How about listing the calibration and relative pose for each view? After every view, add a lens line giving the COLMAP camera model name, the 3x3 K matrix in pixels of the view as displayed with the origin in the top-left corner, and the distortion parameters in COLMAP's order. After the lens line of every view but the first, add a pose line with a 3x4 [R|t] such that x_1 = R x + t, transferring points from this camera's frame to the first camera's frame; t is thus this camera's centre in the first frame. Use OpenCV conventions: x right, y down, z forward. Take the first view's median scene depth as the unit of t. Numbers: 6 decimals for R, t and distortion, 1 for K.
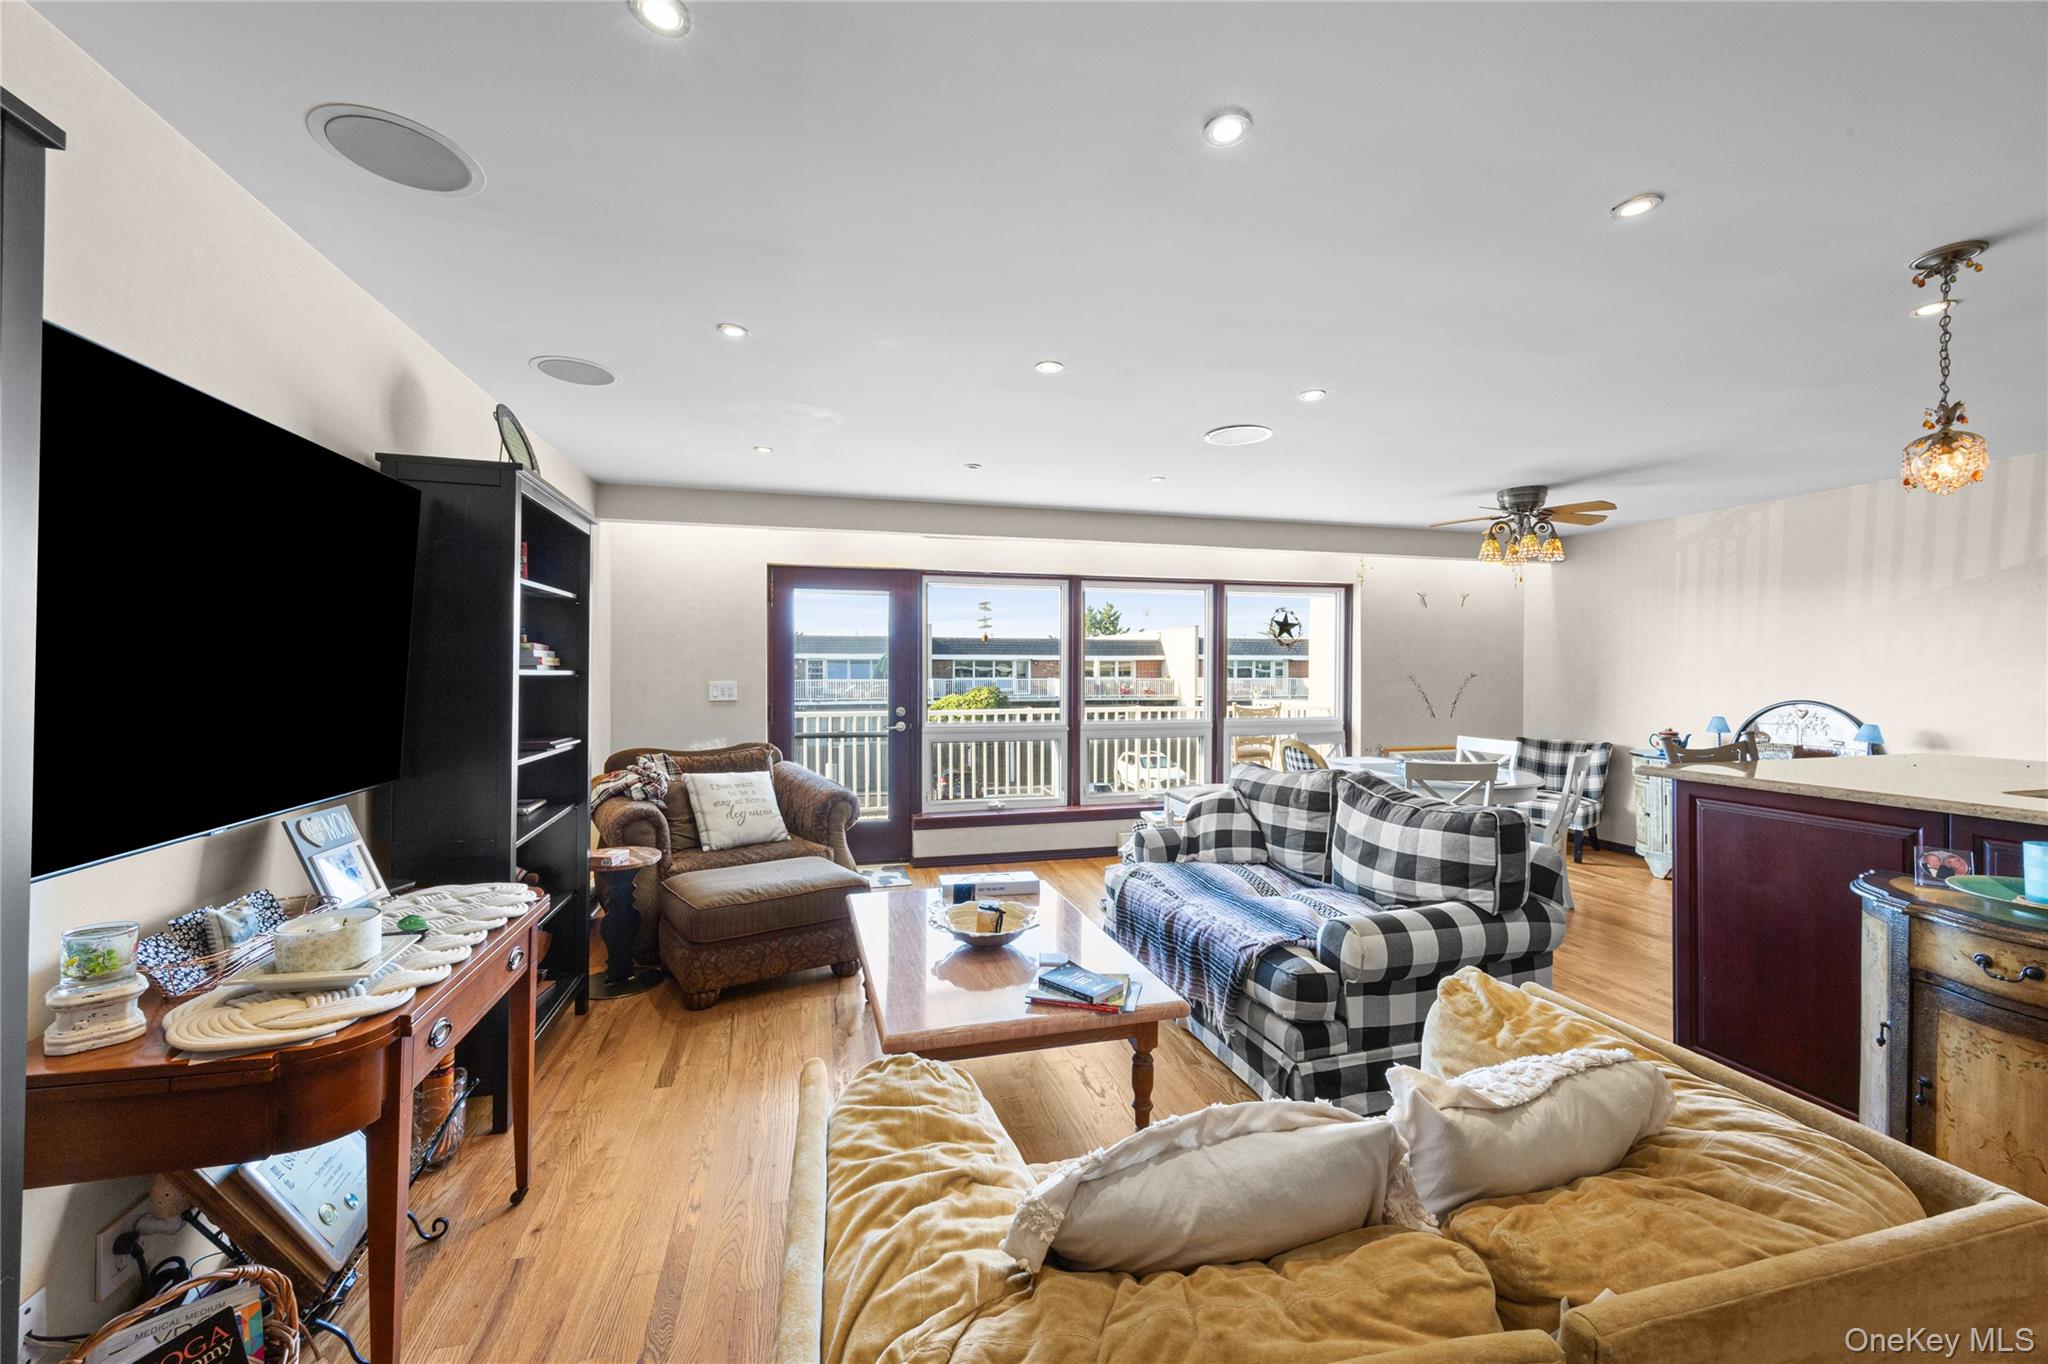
lens RADIAL K [[804.2, 0, 1022.6], [0, 804.2, 677.4], [0, 0, 1]] dist [0.002079, 0.000078]
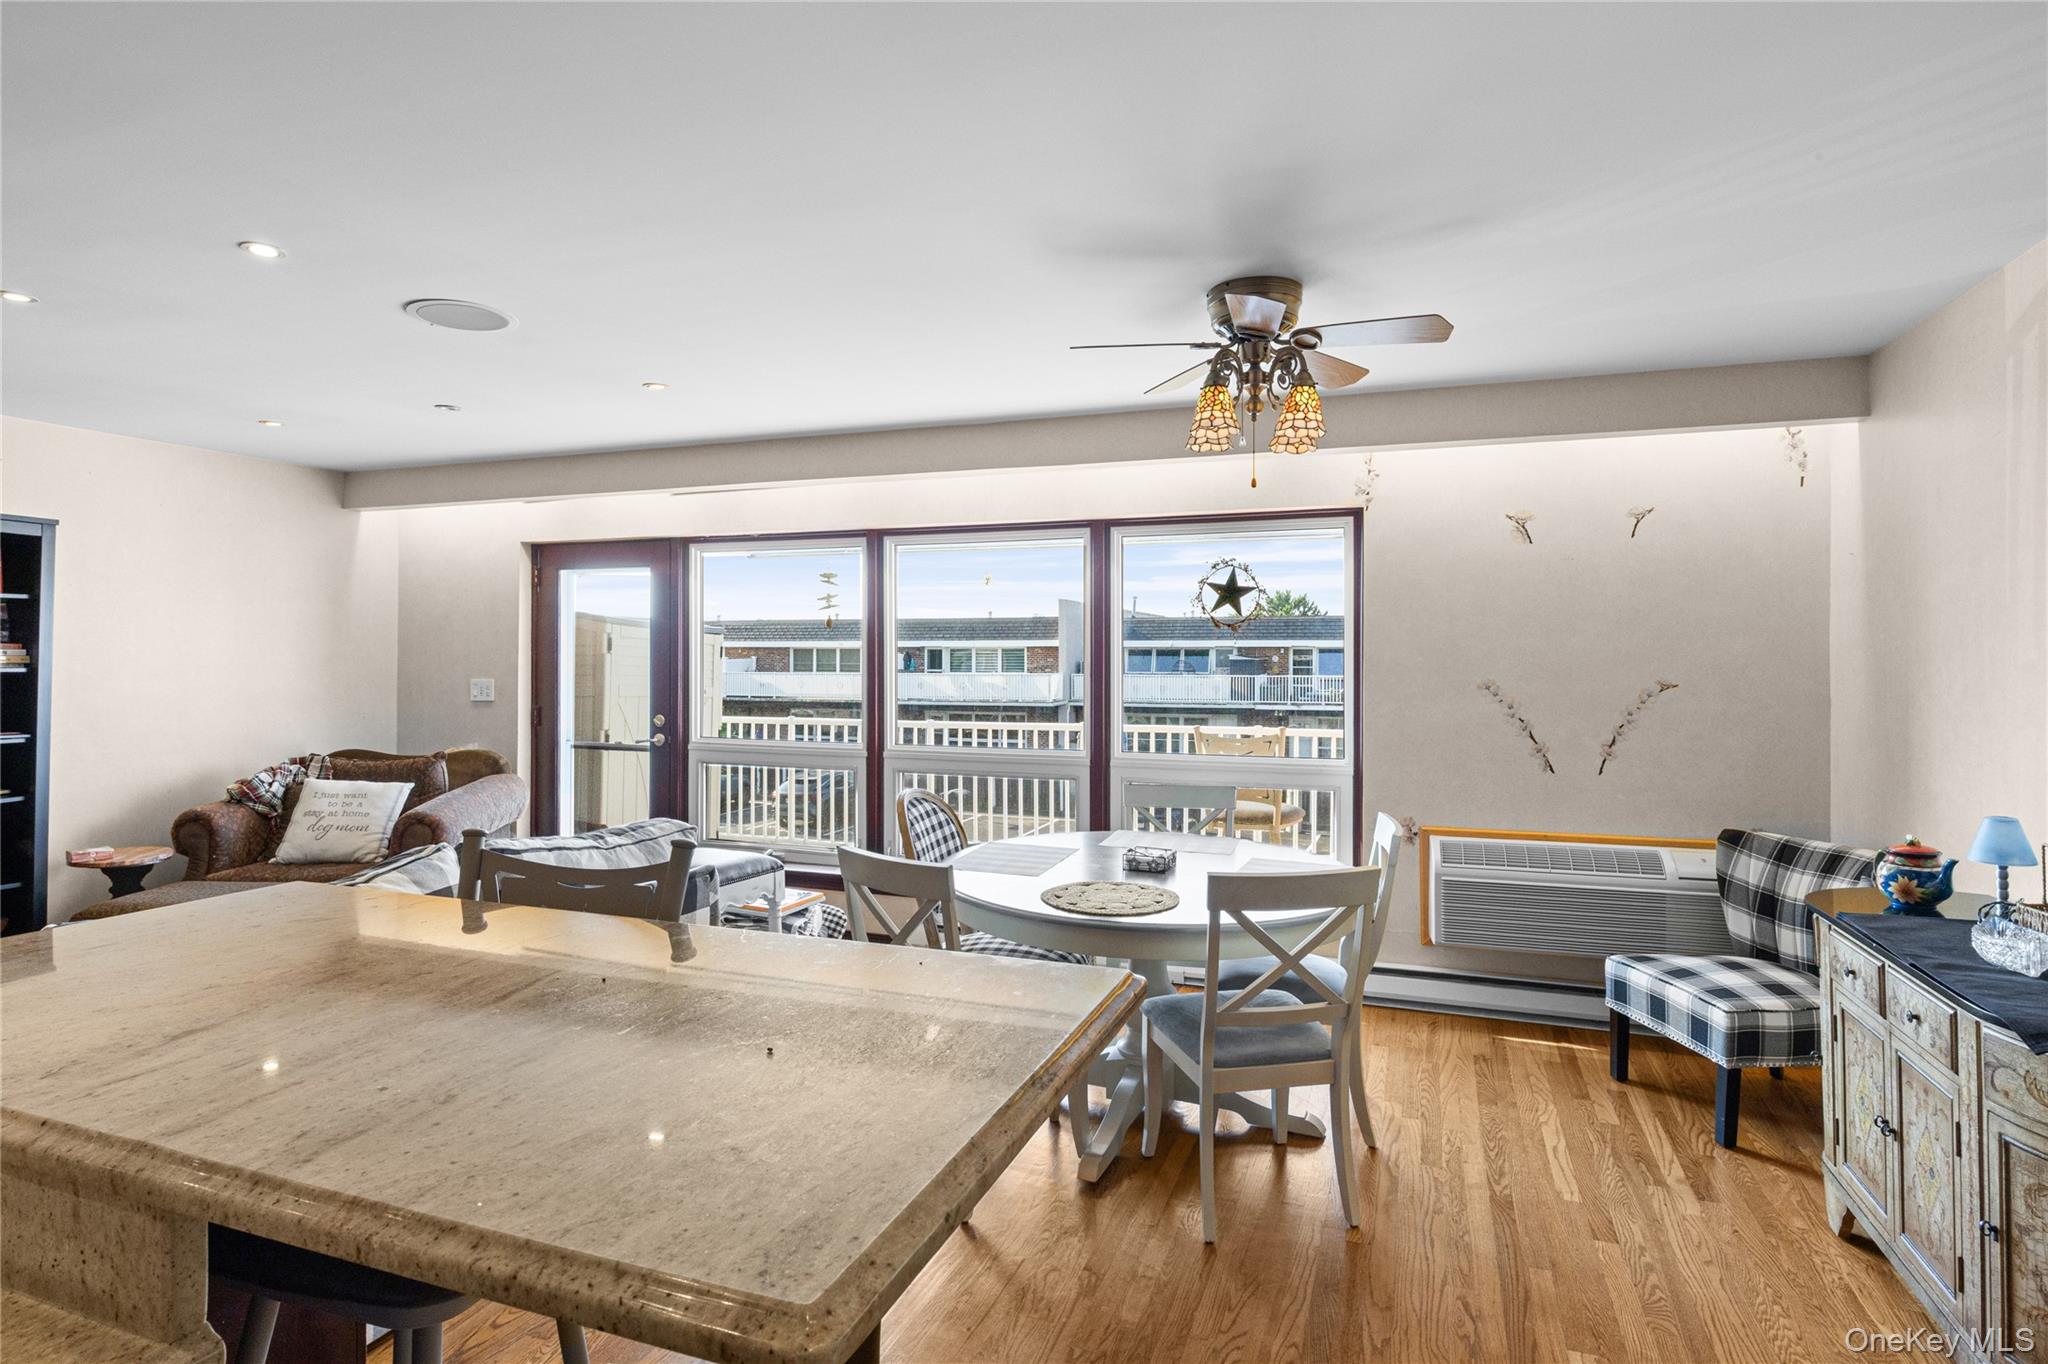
lens RADIAL K [[1069.8, 0, 1020.6], [0, 1069.8, 655.5], [0, 0, 1]] dist [-0.008971, 0.000416]
pose [[0.818605, 0.000438, -0.574357, 1.001270], [-0.008776, 0.999893, -0.011745, -0.015435], [0.574290, 0.014656, 0.818521, 0.485813]]
